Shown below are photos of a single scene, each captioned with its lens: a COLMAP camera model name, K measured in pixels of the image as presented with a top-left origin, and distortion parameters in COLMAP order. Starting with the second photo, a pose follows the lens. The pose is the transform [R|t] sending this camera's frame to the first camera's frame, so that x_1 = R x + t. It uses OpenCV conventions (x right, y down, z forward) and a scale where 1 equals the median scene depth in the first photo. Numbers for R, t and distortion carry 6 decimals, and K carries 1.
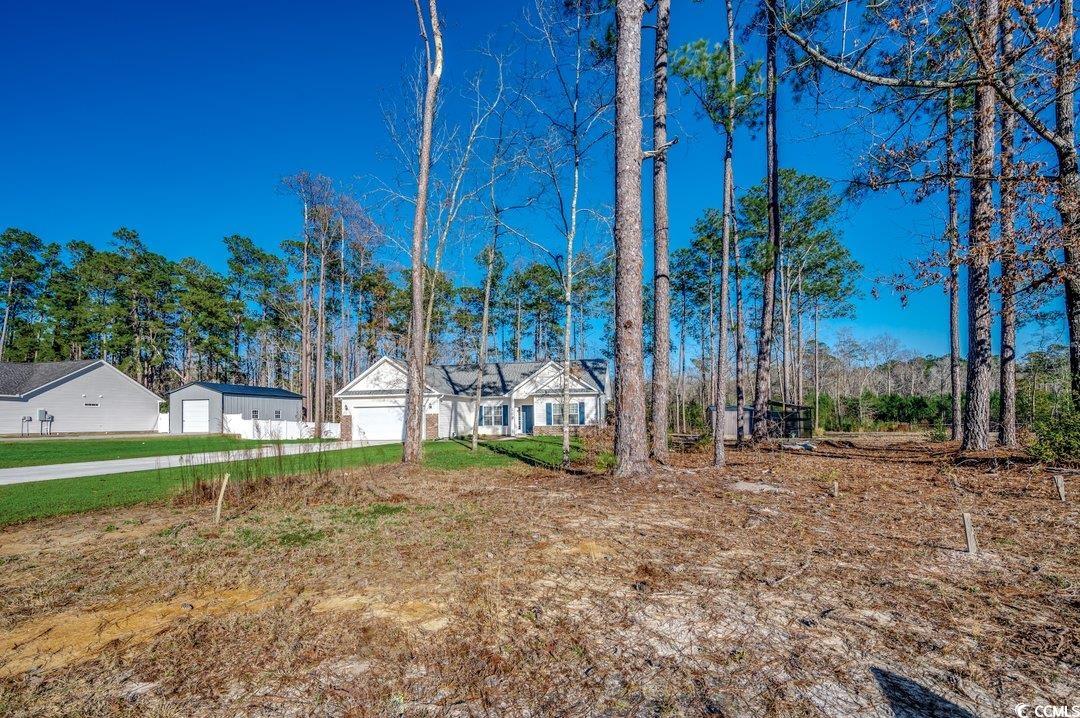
lens RADIAL K [[498.3, 0, 540.8], [0, 498.3, 391.1], [0, 0, 1]] dist [-0.001198, -0.000153]
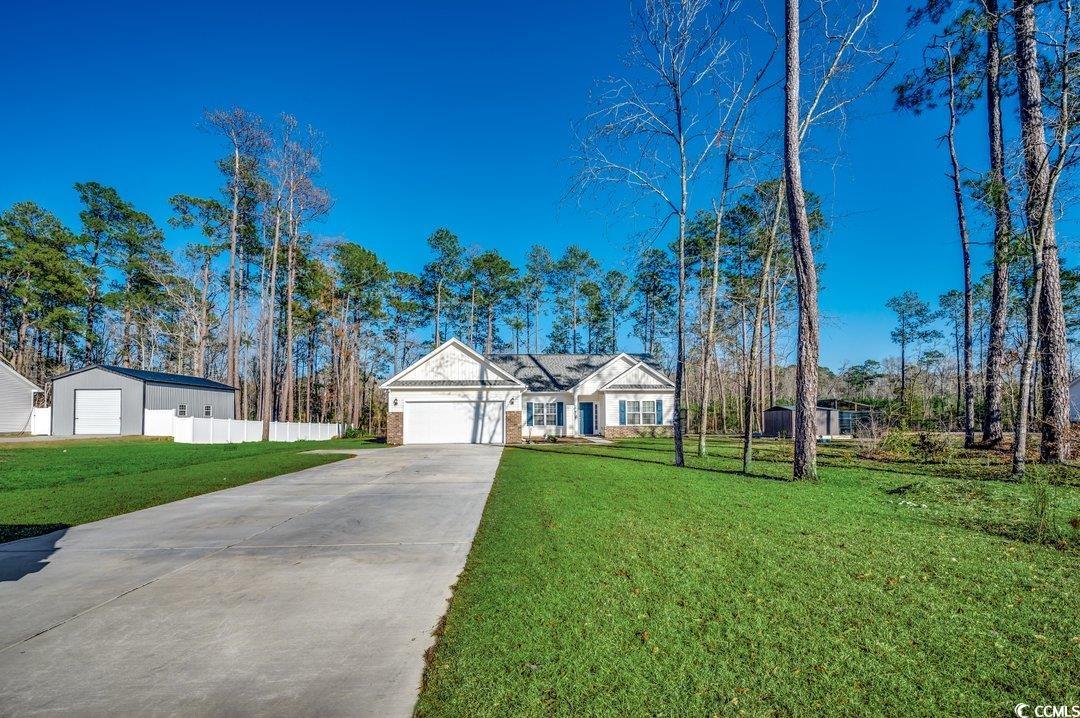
lens RADIAL K [[493.6, 0, 536.8], [0, 493.6, 382.5], [0, 0, 1]] dist [-0.000311, -0.000159]
pose [[0.965252, 0.025091, 0.260113, -0.335737], [-0.020449, 0.999580, -0.020538, 0.012416], [-0.260519, 0.014505, 0.965360, 0.172801]]
